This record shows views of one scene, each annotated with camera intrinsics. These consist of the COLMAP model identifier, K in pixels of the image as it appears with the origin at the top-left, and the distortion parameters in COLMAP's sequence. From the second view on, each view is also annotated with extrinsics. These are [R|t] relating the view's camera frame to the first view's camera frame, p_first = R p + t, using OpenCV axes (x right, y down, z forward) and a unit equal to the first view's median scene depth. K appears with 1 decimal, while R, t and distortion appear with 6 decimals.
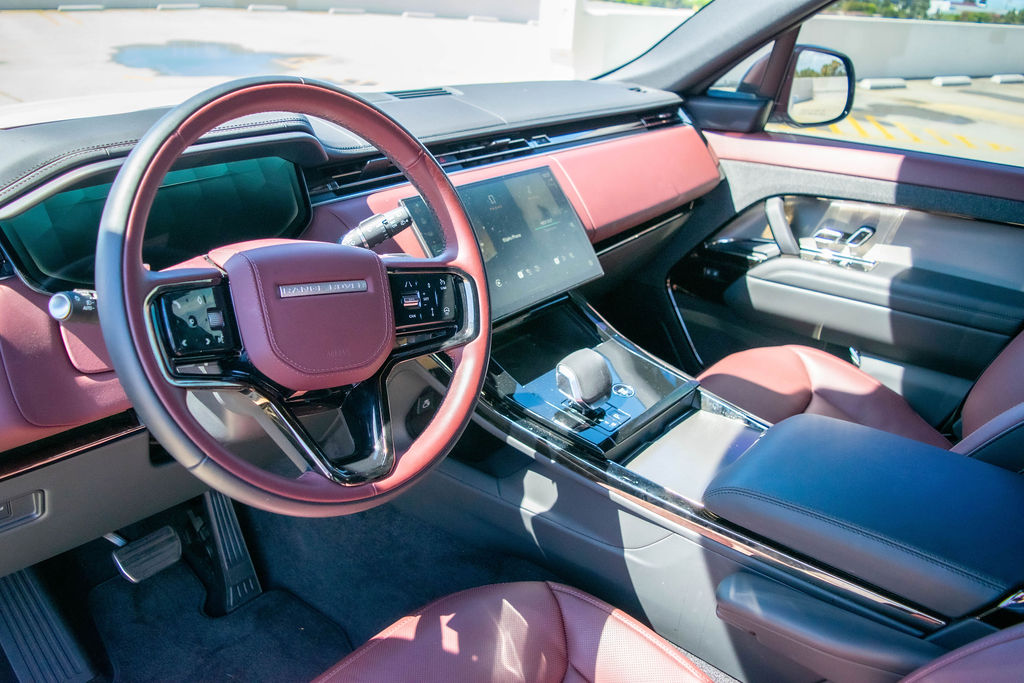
lens RADIAL K [[826.8, 0, 521.4], [0, 826.8, 337.6], [0, 0, 1]] dist [-0.097656, 0.018063]
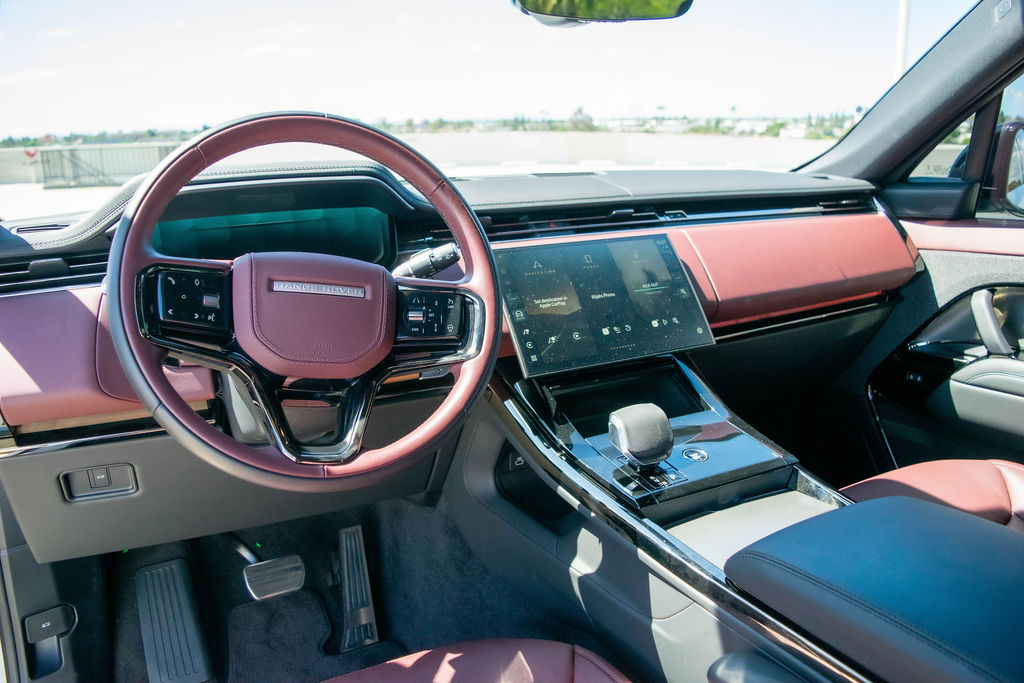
lens RADIAL K [[826.8, 0, 521.4], [0, 826.8, 337.6], [0, 0, 1]] dist [-0.097656, 0.018063]
pose [[0.914565, 0.028299, -0.403447, 0.288779], [-0.104431, 0.980244, -0.167976, 0.101654], [0.390723, 0.195757, 0.899452, 0.072034]]
